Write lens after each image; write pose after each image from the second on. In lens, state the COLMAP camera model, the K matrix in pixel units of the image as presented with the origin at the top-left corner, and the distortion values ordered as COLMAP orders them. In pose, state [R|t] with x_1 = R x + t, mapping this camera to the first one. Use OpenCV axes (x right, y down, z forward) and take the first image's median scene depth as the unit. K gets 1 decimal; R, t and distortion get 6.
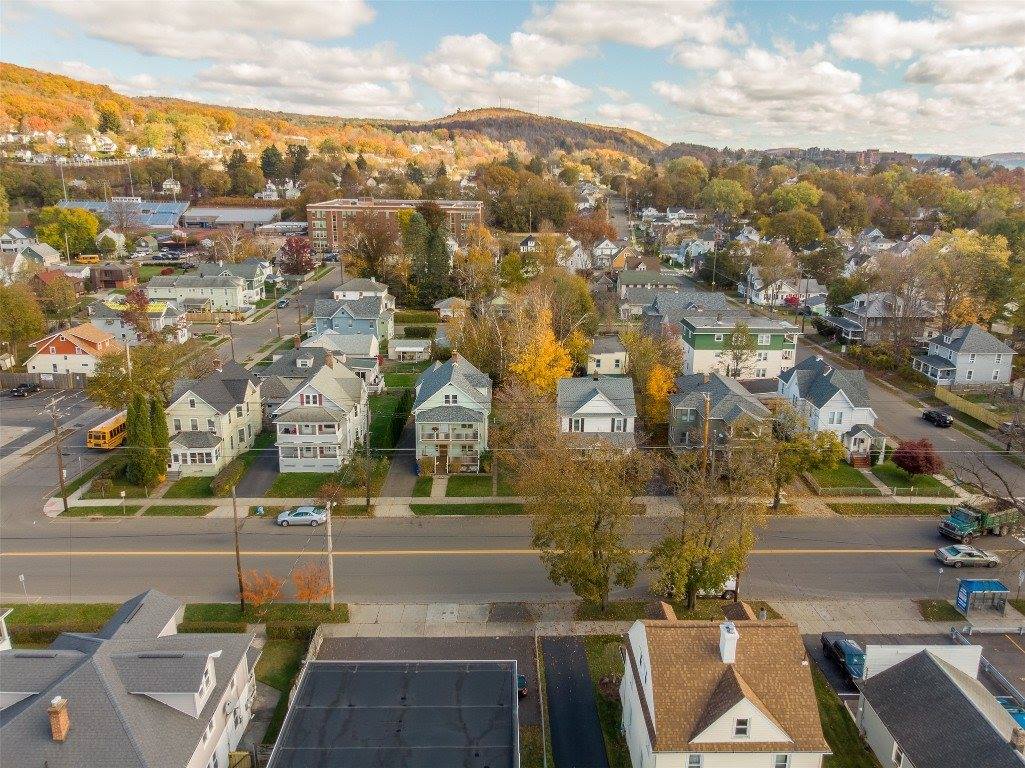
lens RADIAL K [[754.1, 0, 515.3], [0, 754.1, 361.9], [0, 0, 1]] dist [-0.007469, -0.000417]
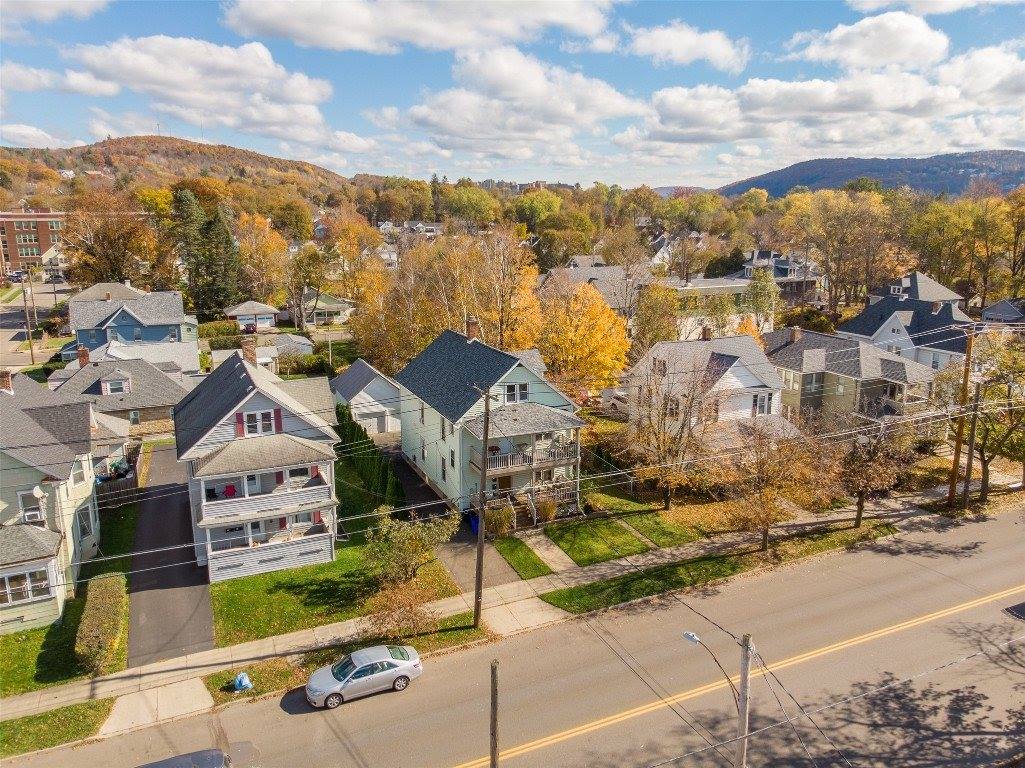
lens RADIAL K [[765.6, 0, 518.4], [0, 765.6, 358.6], [0, 0, 1]] dist [0.077976, -0.136866]
pose [[0.914994, -0.087947, 0.393765, -0.144928], [0.108852, 0.993574, -0.031025, 0.019931], [-0.388506, 0.071250, 0.918687, 0.221120]]
